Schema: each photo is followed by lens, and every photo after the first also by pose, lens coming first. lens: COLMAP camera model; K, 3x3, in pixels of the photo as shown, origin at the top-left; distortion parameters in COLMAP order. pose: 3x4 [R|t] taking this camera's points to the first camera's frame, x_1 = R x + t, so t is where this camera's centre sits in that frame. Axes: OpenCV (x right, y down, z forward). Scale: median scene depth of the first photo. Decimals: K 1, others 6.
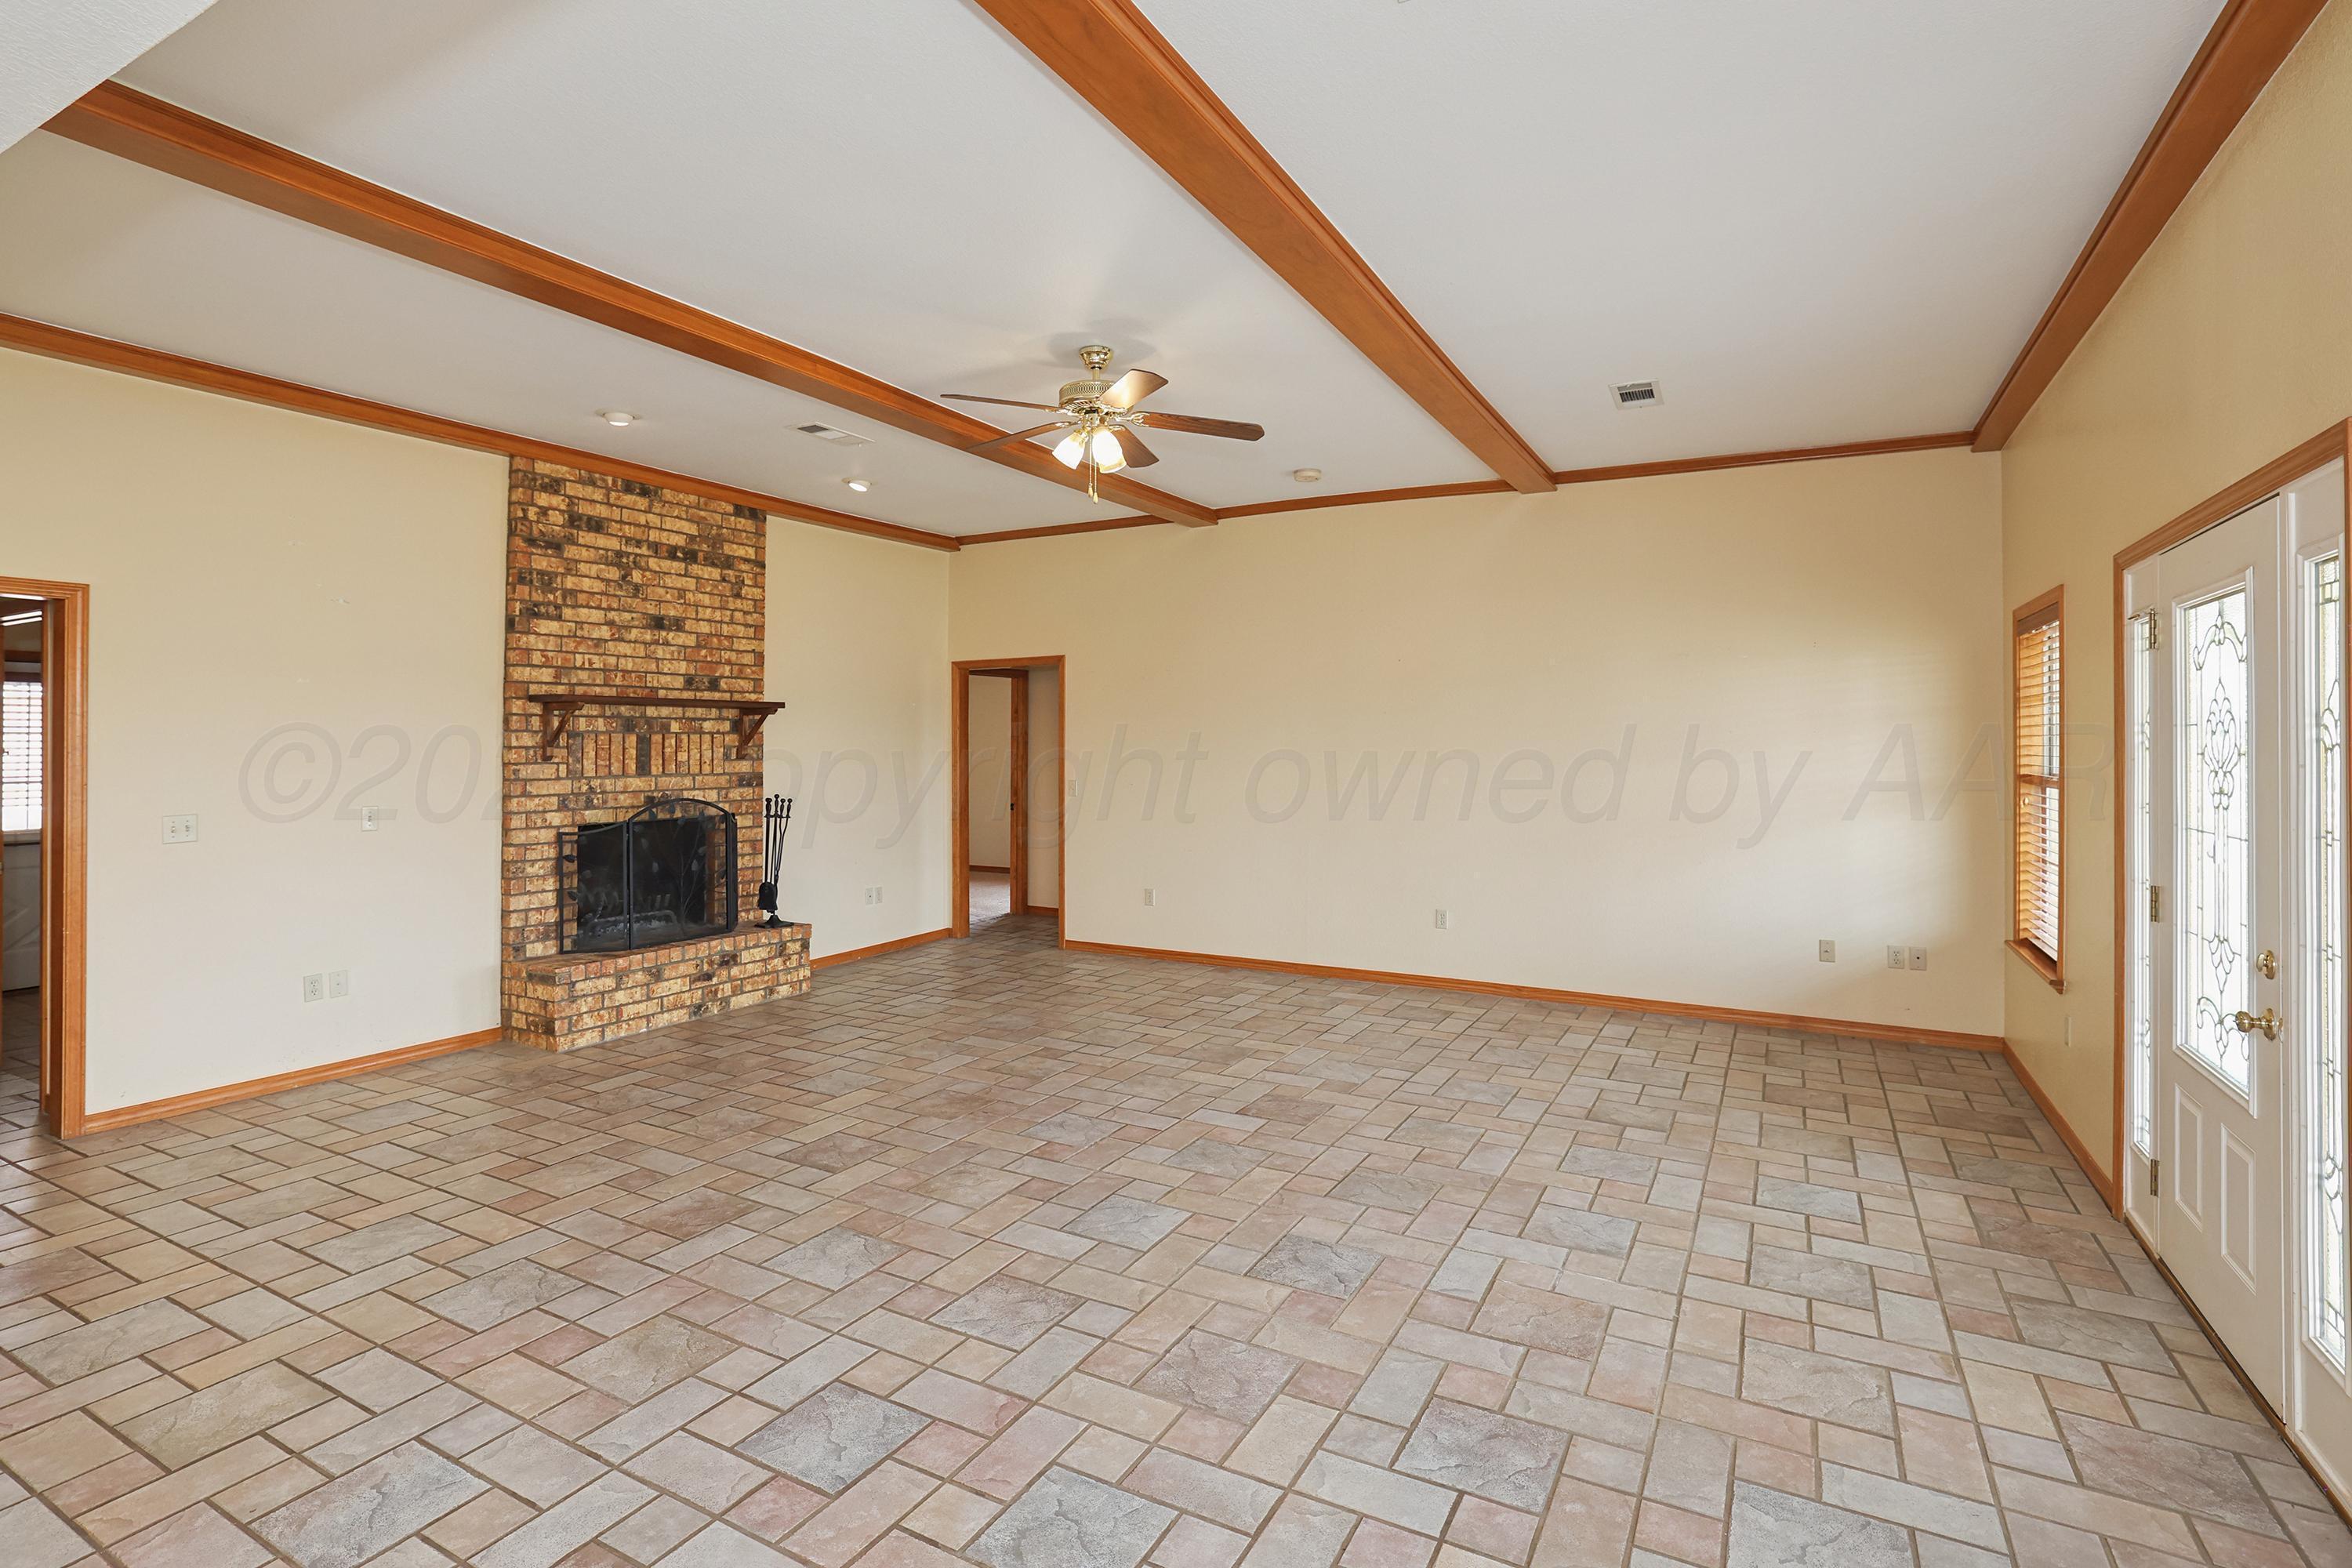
lens RADIAL K [[1138.7, 0, 1164.9], [0, 1138.7, 698.3], [0, 0, 1]] dist [-0.038424, 0.019087]
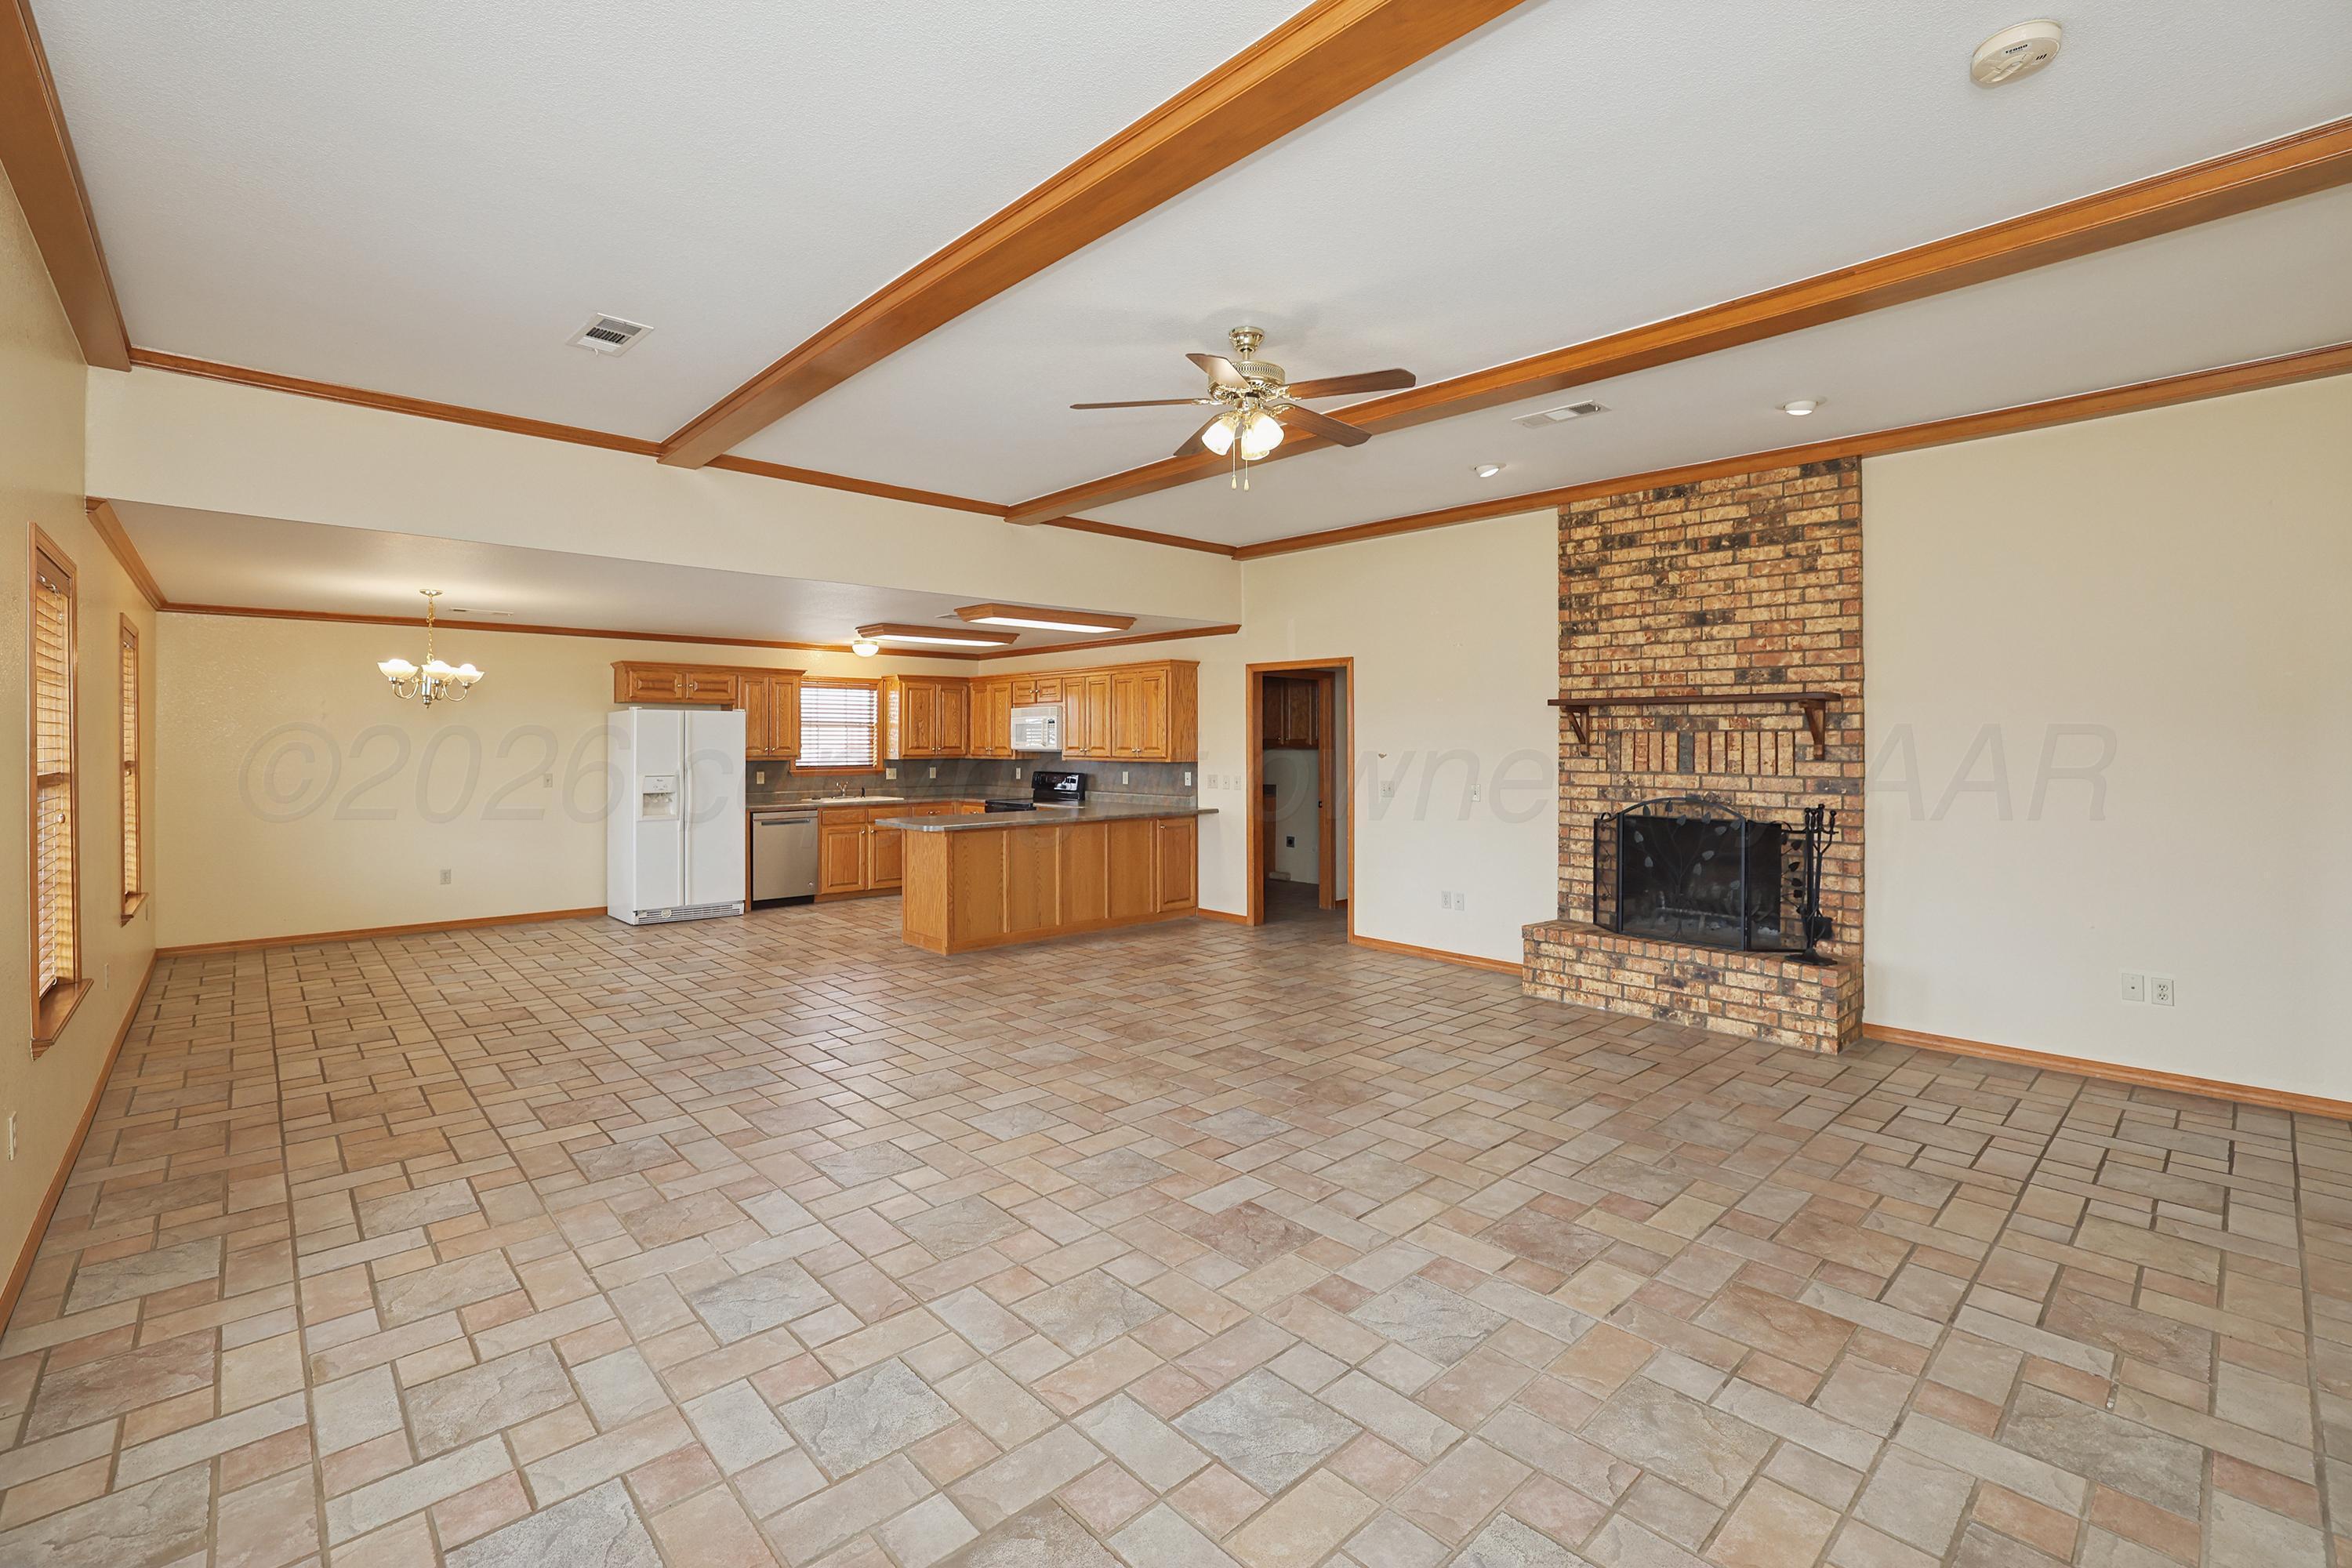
lens RADIAL K [[1035.2, 0, 1155.5], [0, 1035.2, 722.1], [0, 0, 1]] dist [-0.048647, 0.018860]
pose [[-0.318782, -0.016083, -0.947692, 0.589720], [0.032844, 0.999068, -0.028003, 0.034719], [0.947259, -0.040053, -0.317957, 0.898977]]
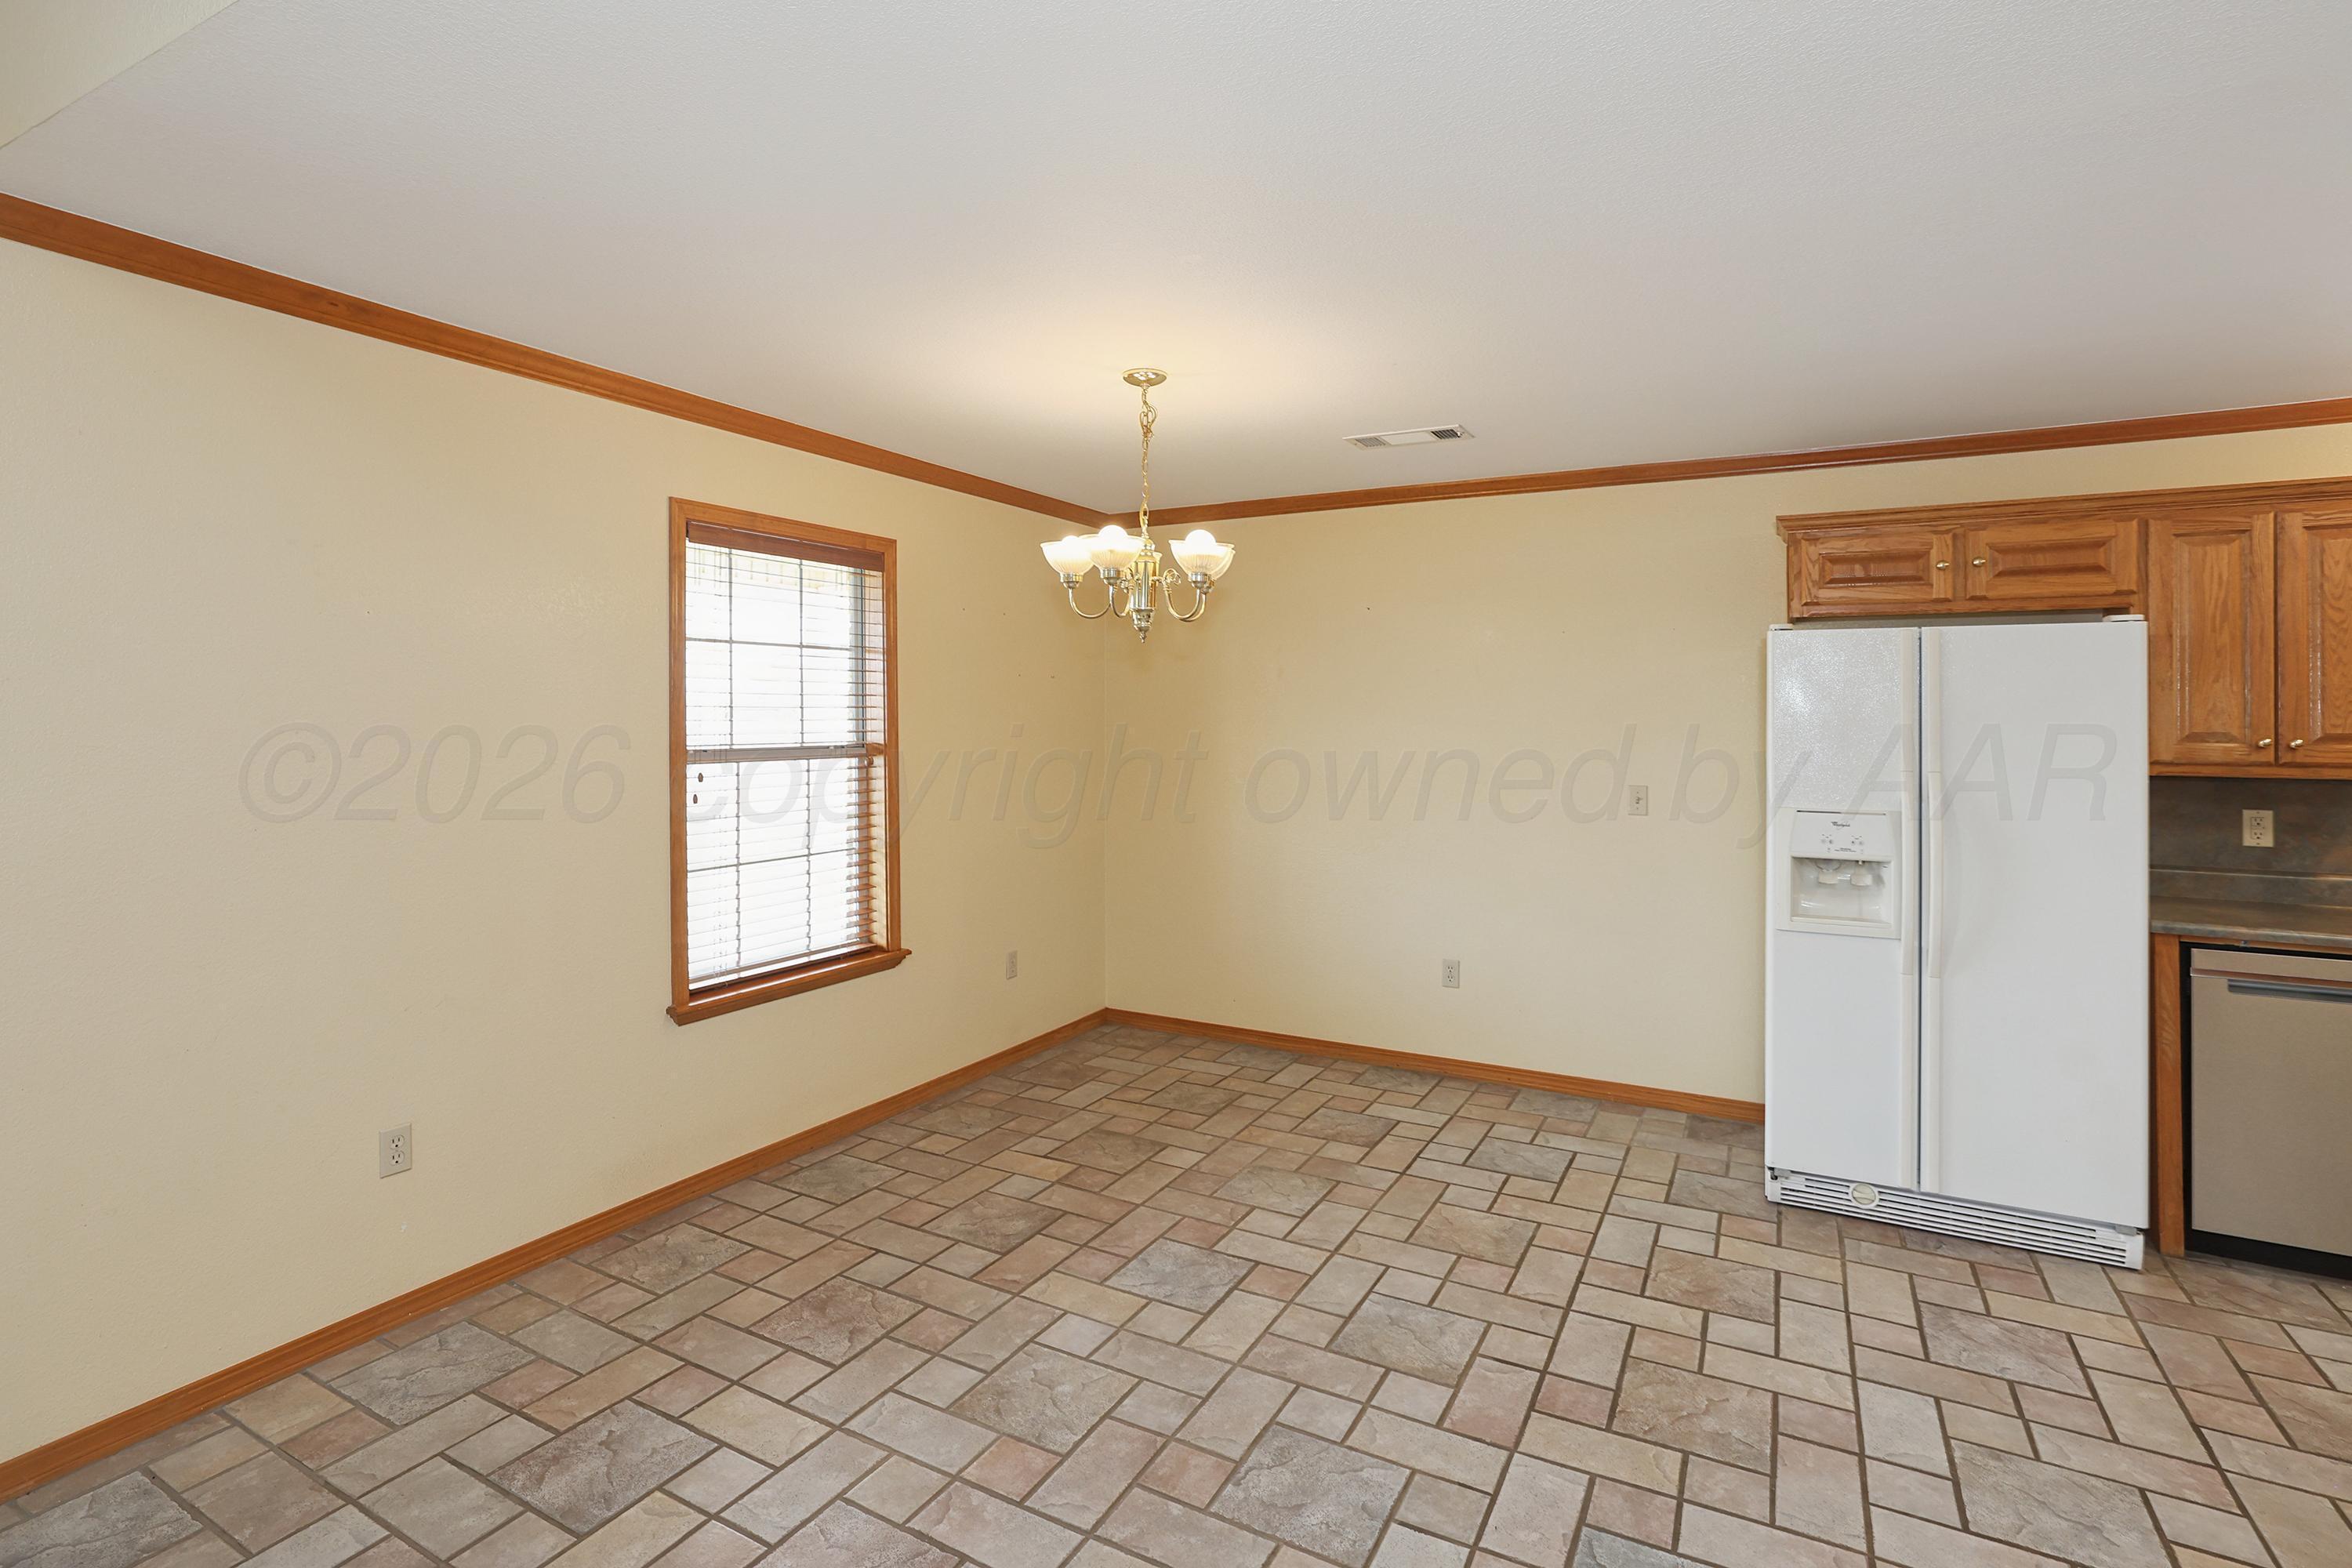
lens RADIAL K [[1142.3, 0, 1162.4], [0, 1142.3, 701.5], [0, 0, 1]] dist [-0.040135, 0.018358]
pose [[-0.999988, -0.000925, -0.004845, -0.184555], [-0.000721, 0.999121, -0.041915, 0.016029], [0.004880, -0.041911, -0.999109, 0.365540]]
